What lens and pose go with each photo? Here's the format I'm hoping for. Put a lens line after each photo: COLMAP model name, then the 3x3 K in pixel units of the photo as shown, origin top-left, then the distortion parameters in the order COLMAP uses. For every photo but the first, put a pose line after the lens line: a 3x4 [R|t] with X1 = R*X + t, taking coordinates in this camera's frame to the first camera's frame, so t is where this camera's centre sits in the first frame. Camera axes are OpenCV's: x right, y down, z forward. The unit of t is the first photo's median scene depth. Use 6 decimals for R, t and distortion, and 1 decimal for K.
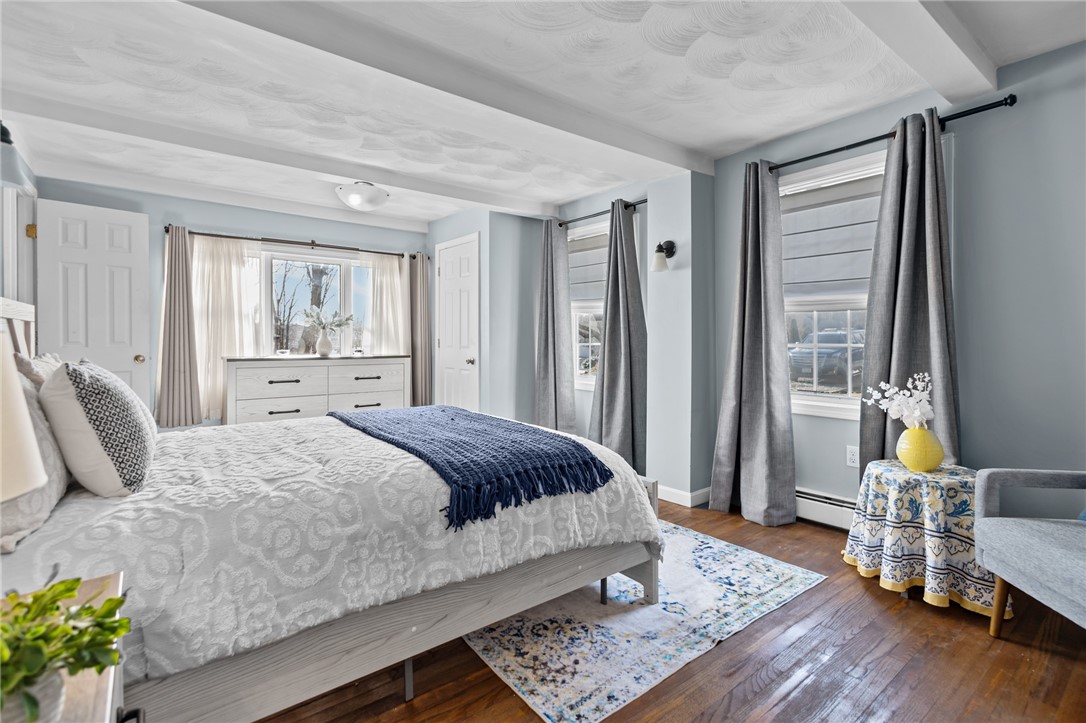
lens RADIAL K [[501.0, 0, 547.9], [0, 501.0, 339.3], [0, 0, 1]] dist [0.001545, -0.000295]
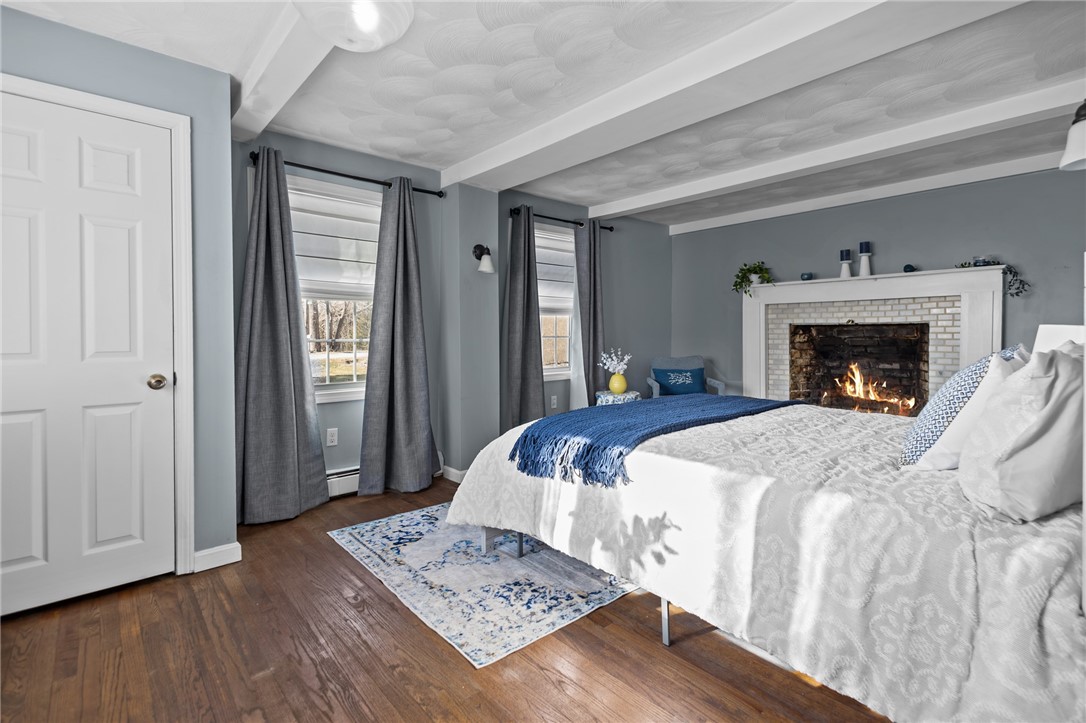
lens RADIAL K [[499.8, 0, 538.1], [0, 499.8, 338.3], [0, 0, 1]] dist [0.000620, 0.000080]
pose [[-0.043019, -0.007403, 0.999047, -0.810299], [0.007490, 0.999942, 0.007732, 0.003084], [-0.999046, 0.007815, -0.042961, 0.847789]]
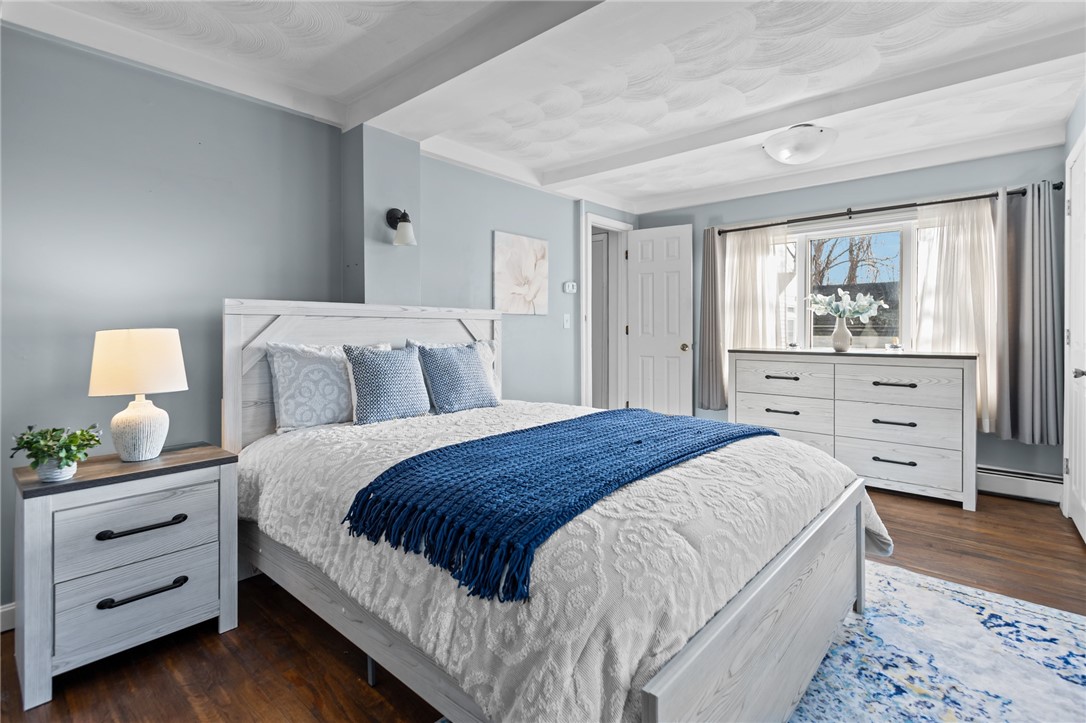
lens RADIAL K [[509.8, 0, 545.7], [0, 509.8, 332.6], [0, 0, 1]] dist [0.002031, -0.000449]
pose [[0.182602, 0.003142, -0.983182, 0.327356], [0.003399, 0.999987, 0.003827, -0.001333], [0.983181, -0.004041, 0.182589, 0.466801]]
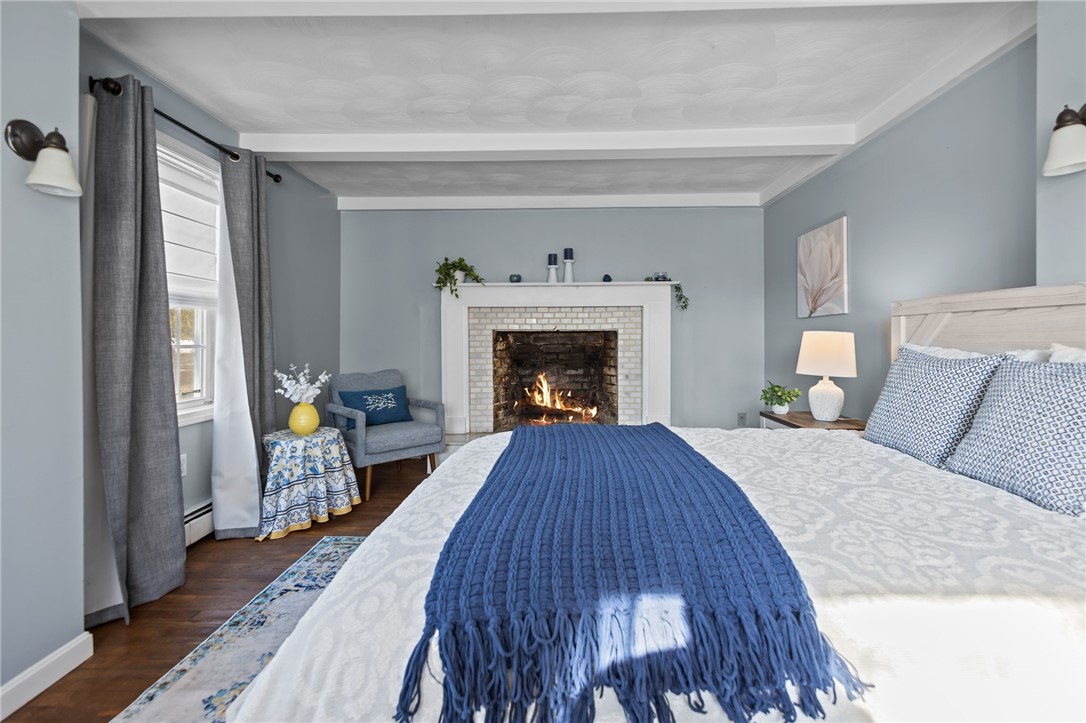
lens RADIAL K [[505.3, 0, 543.7], [0, 505.3, 341.0], [0, 0, 1]] dist [0.001726, -0.000583]
pose [[-0.769297, 0.003613, 0.638882, -0.379319], [0.008031, 0.999960, 0.004015, 0.002919], [-0.638841, 0.008220, -0.769295, 0.974603]]
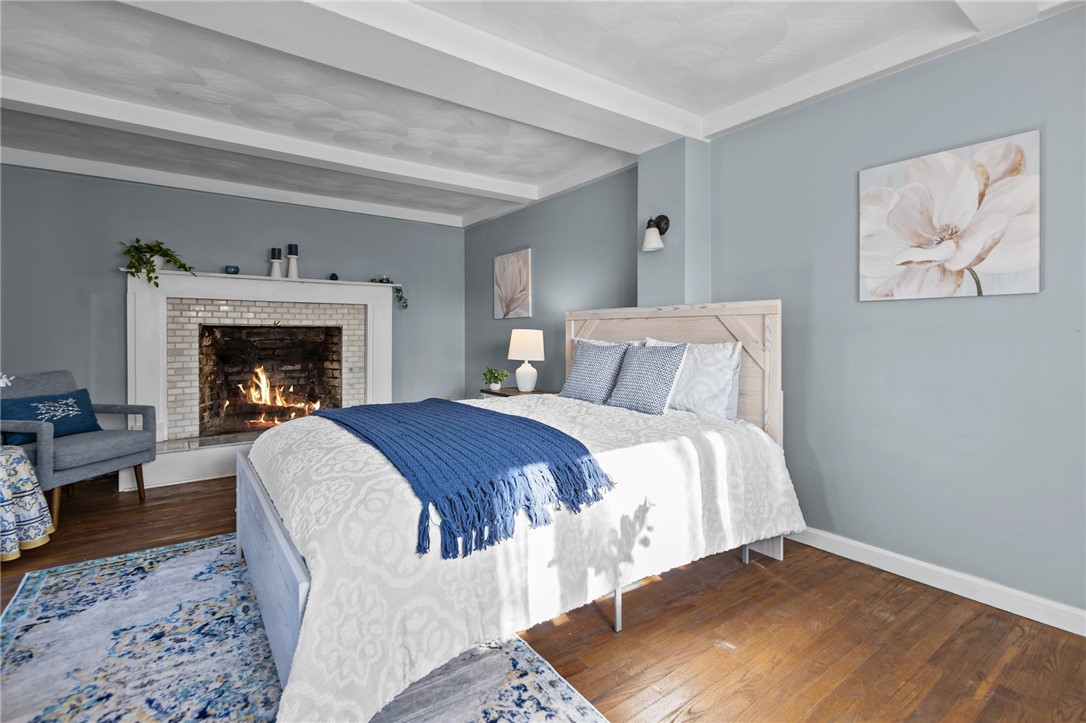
lens RADIAL K [[509.8, 0, 545.7], [0, 509.8, 332.6], [0, 0, 1]] dist [0.002031, -0.000449]
pose [[-0.999467, 0.003233, 0.032481, -0.303074], [0.003173, 0.999993, -0.001908, 0.003698], [-0.032487, -0.001803, -0.999471, 1.205951]]
